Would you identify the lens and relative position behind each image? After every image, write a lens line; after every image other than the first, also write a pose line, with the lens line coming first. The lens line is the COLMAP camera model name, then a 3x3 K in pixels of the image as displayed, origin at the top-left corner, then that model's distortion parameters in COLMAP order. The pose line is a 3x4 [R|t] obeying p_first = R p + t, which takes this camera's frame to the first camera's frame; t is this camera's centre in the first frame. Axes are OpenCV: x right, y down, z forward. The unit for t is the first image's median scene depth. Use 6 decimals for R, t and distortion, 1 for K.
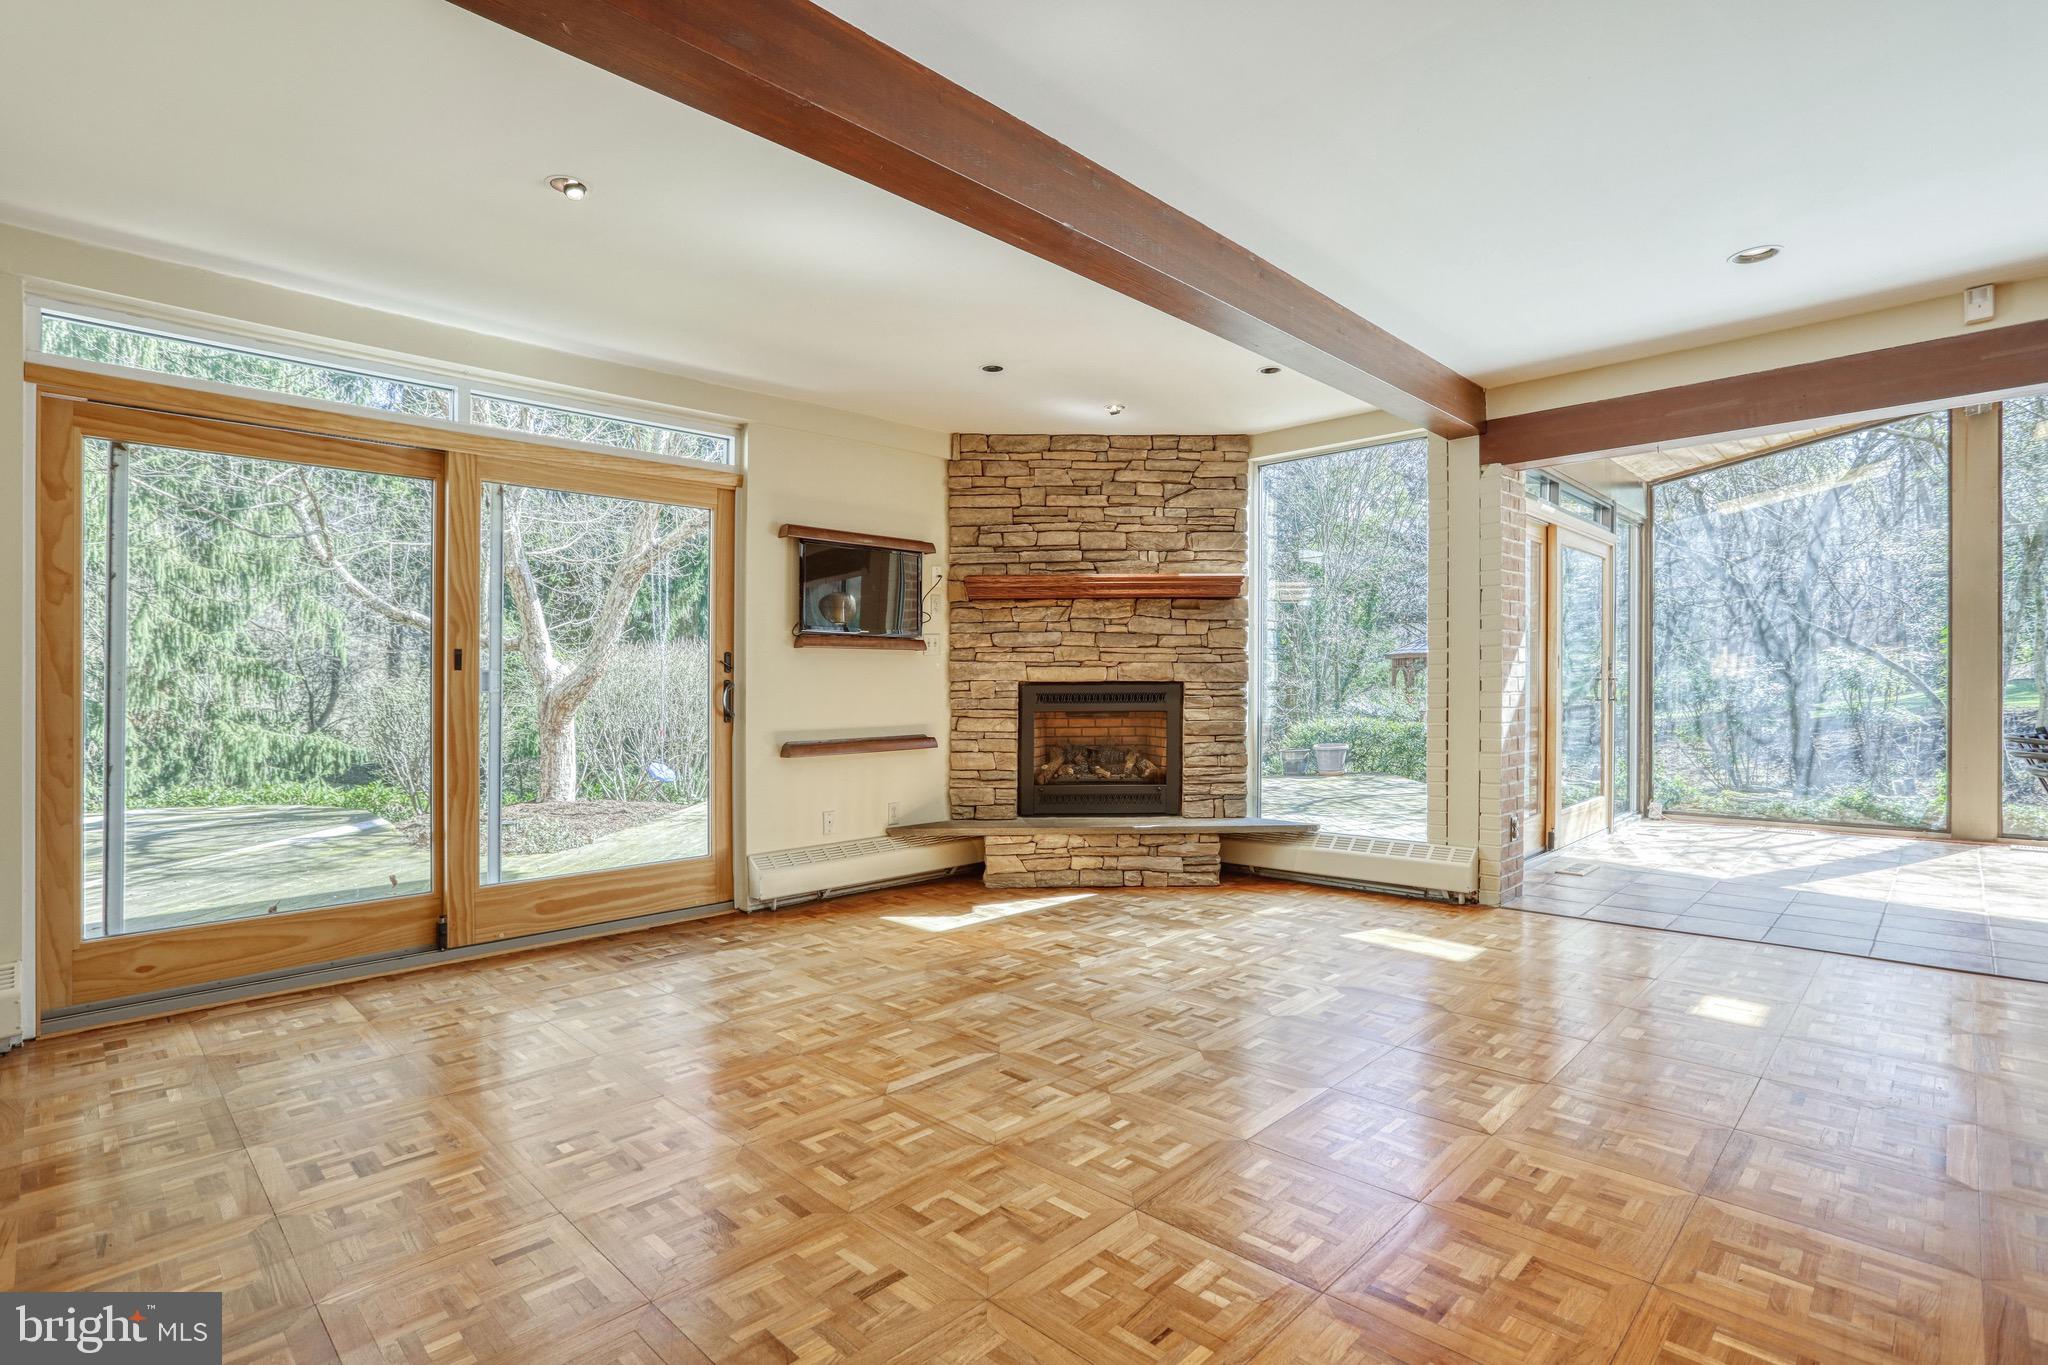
lens RADIAL K [[990.0, 0, 1033.6], [0, 990.0, 690.6], [0, 0, 1]] dist [-0.069148, 0.037147]
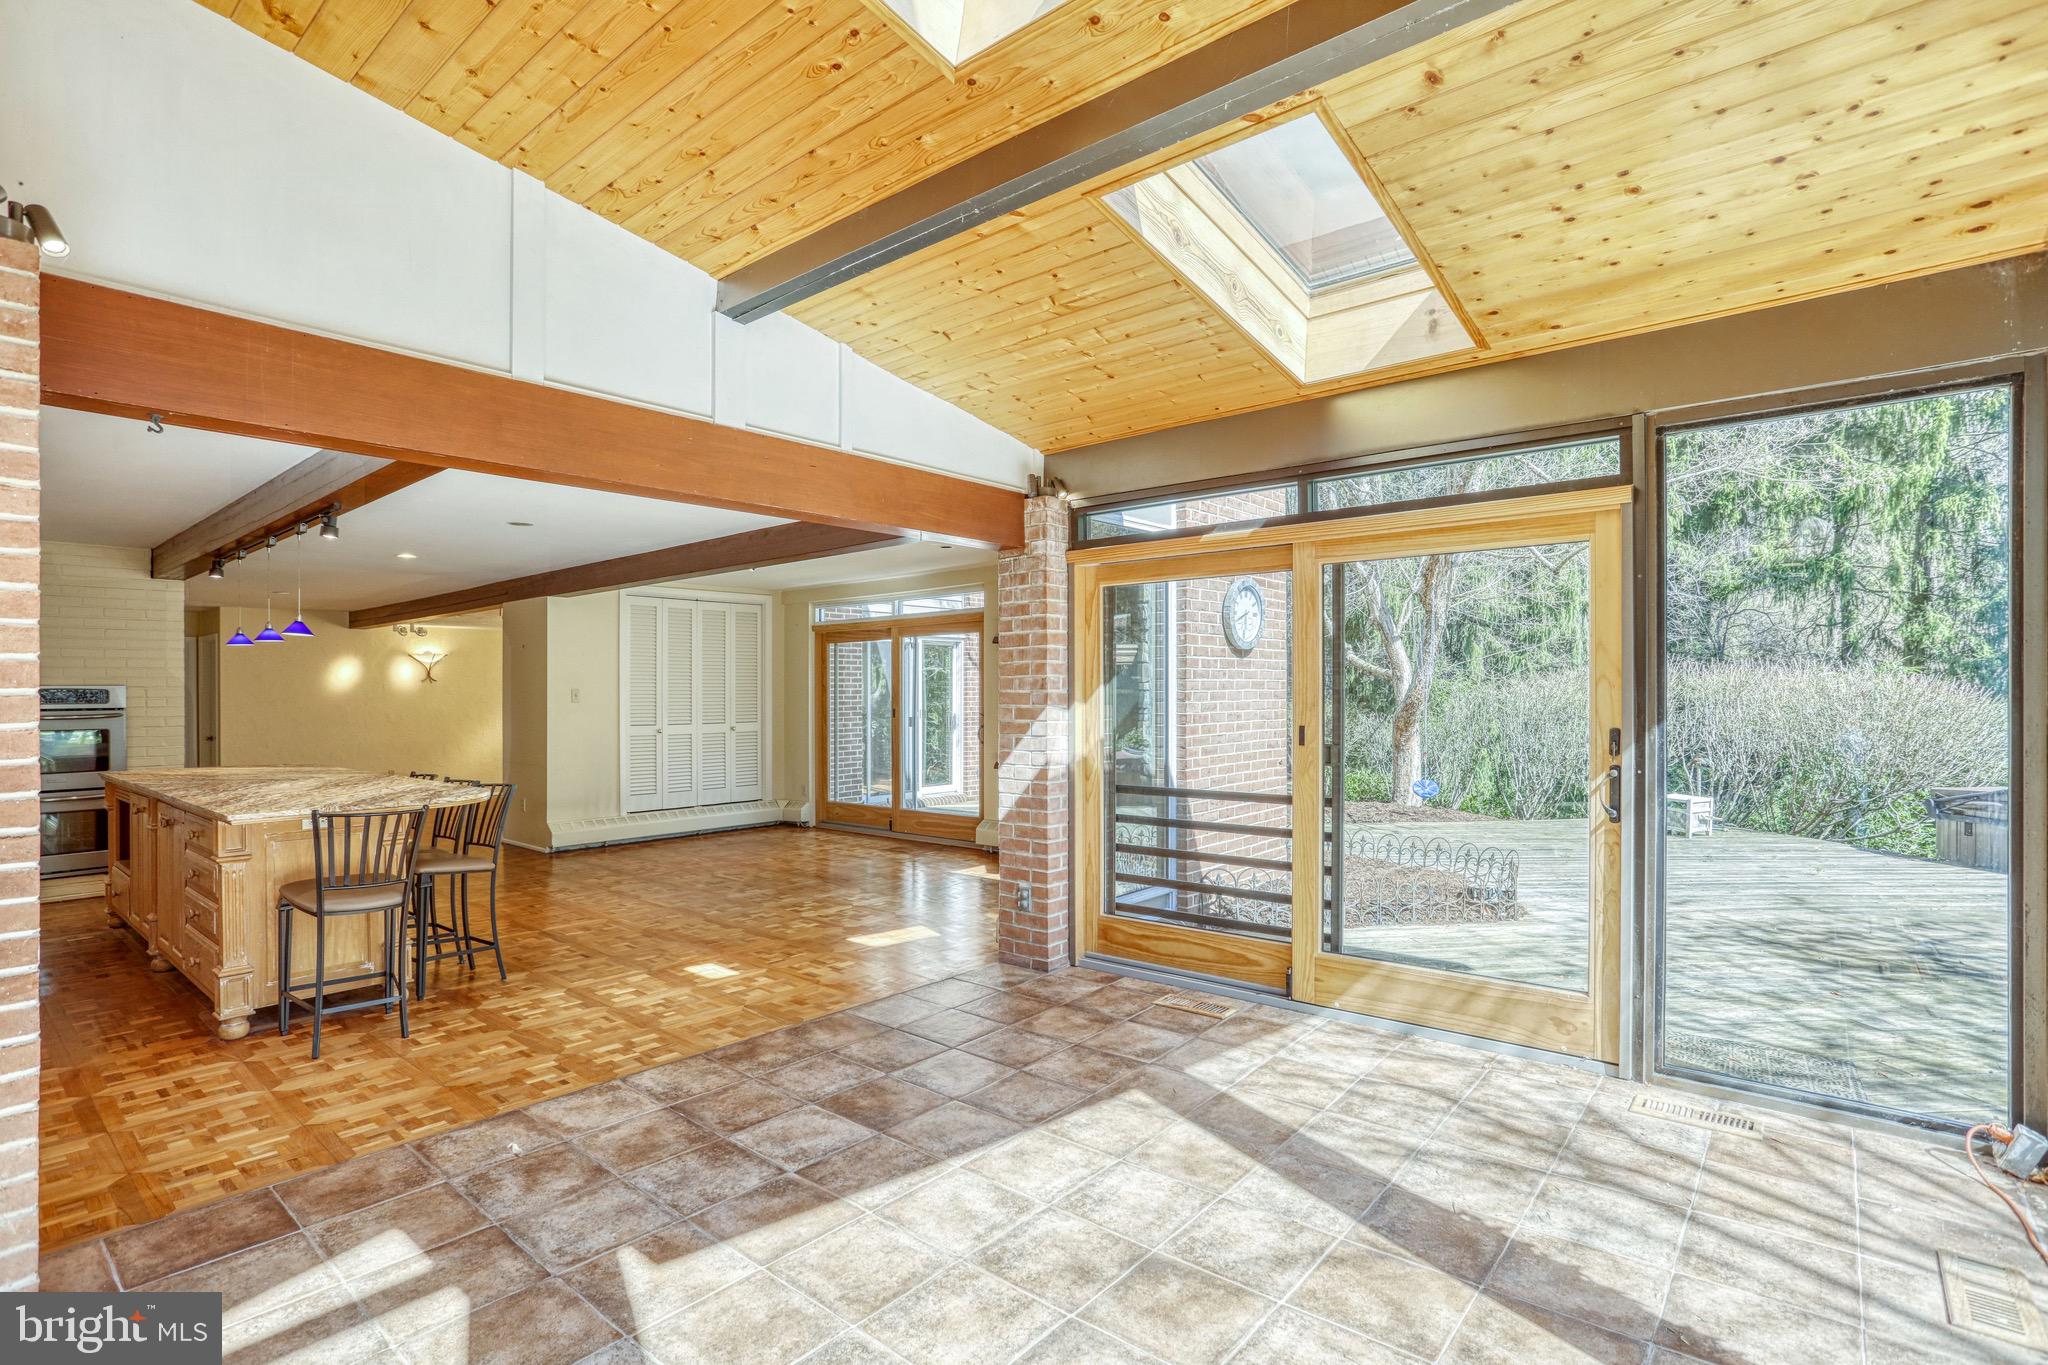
lens RADIAL K [[990.0, 0, 1033.6], [0, 990.0, 690.6], [0, 0, 1]] dist [-0.069148, 0.037147]
pose [[0.073916, 0.005489, -0.997249, 1.322300], [-0.001084, 0.999985, 0.005424, -0.071060], [0.997264, 0.000680, 0.073920, 0.812713]]
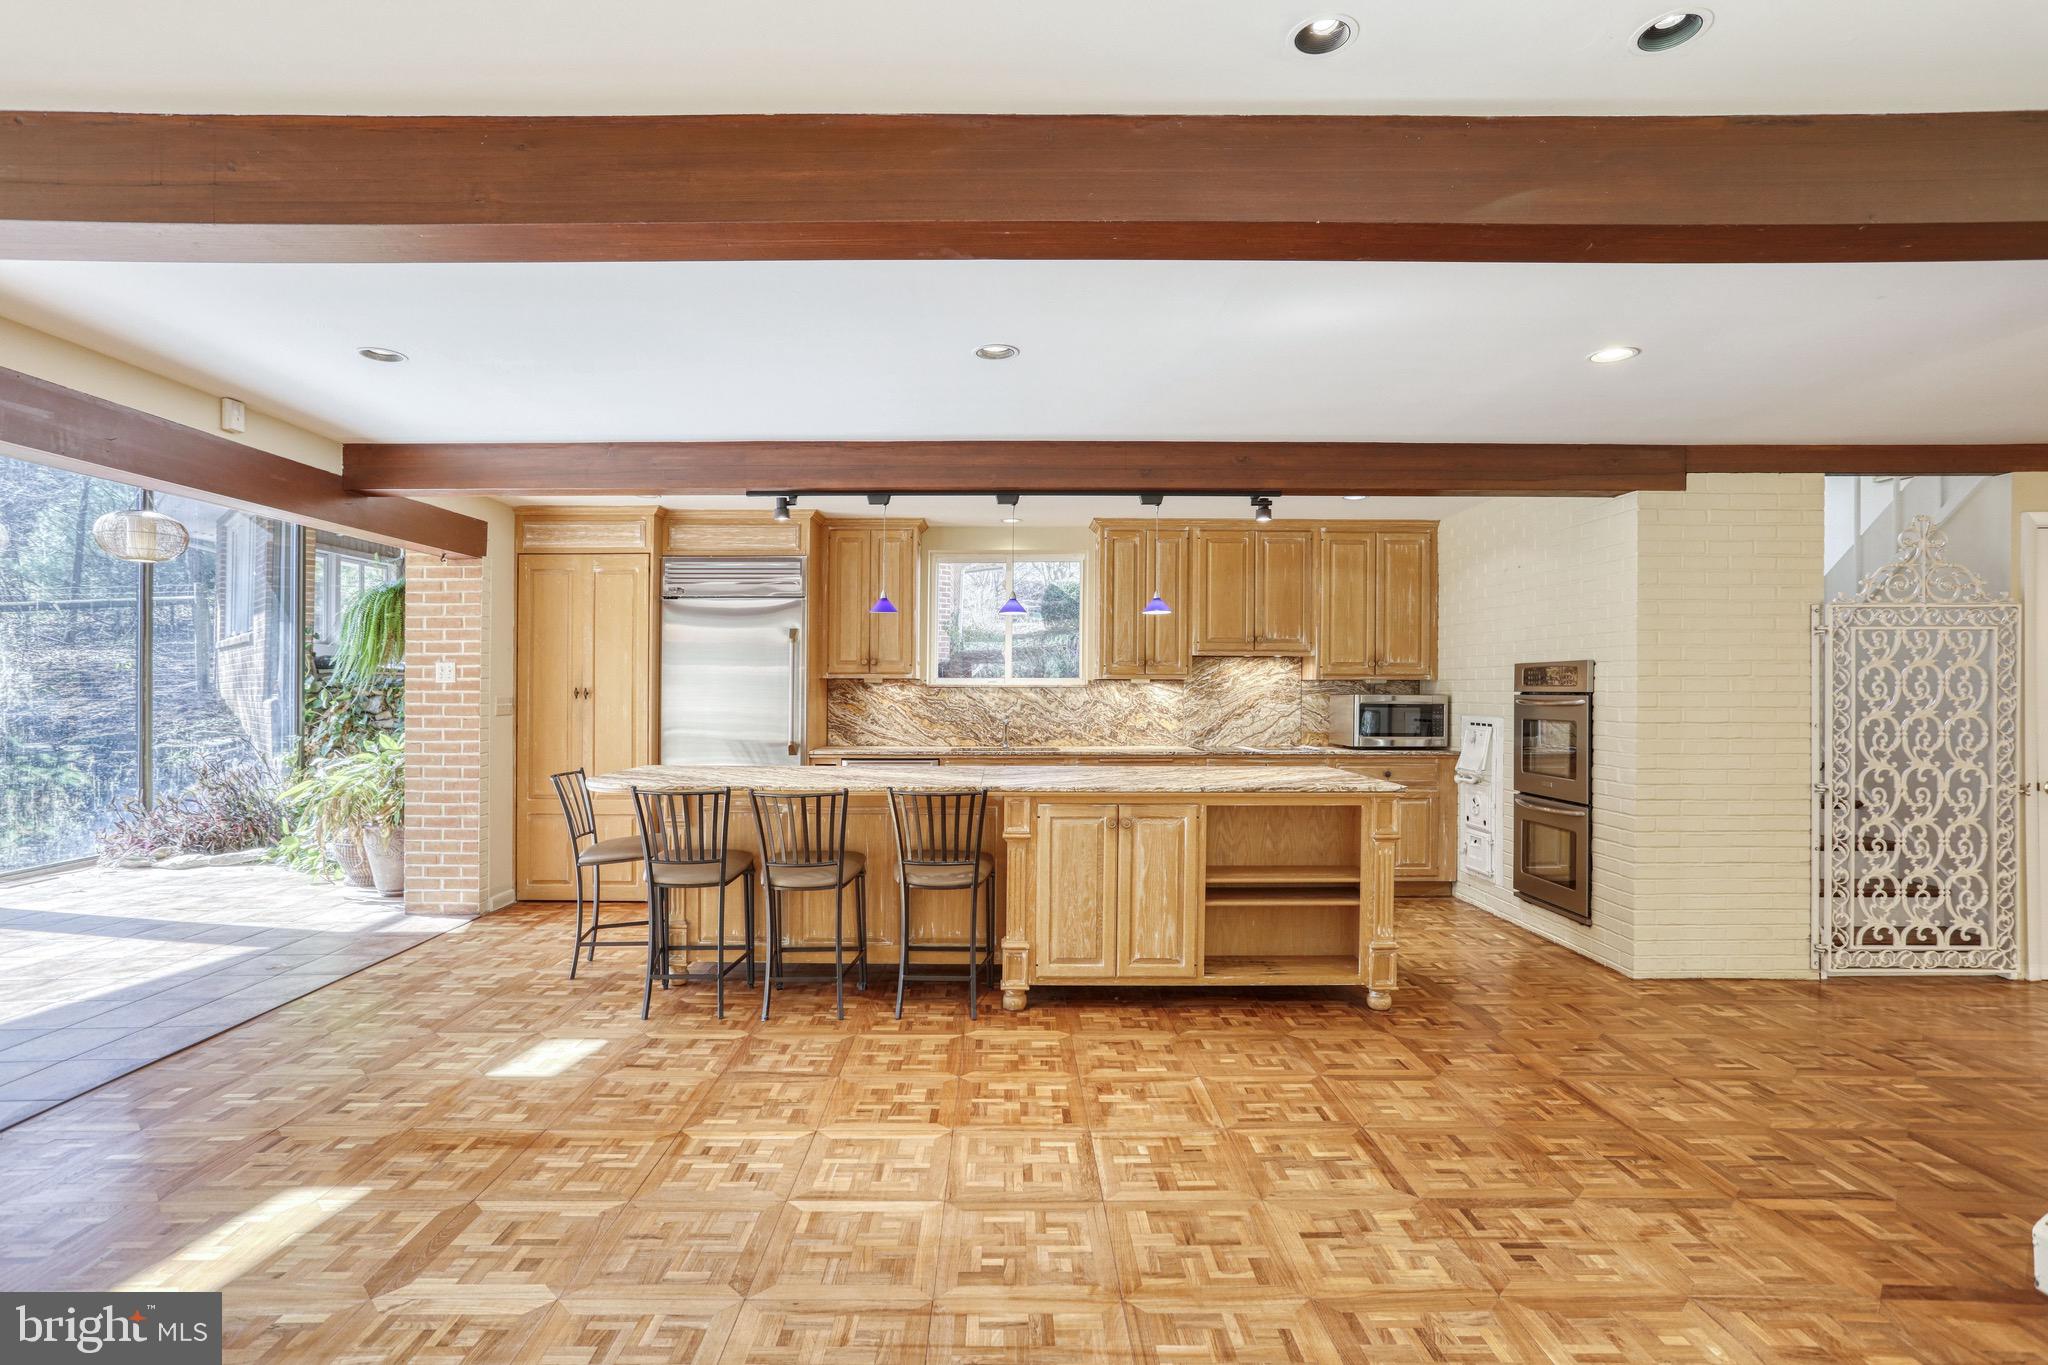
lens RADIAL K [[998.4, 0, 1000.3], [0, 998.4, 680.8], [0, 0, 1]] dist [-0.070061, 0.040310]
pose [[-0.692483, 0.013034, 0.721316, -0.268343], [0.012389, 0.999904, -0.006174, -0.051967], [-0.721327, 0.004661, -0.692579, 0.721721]]
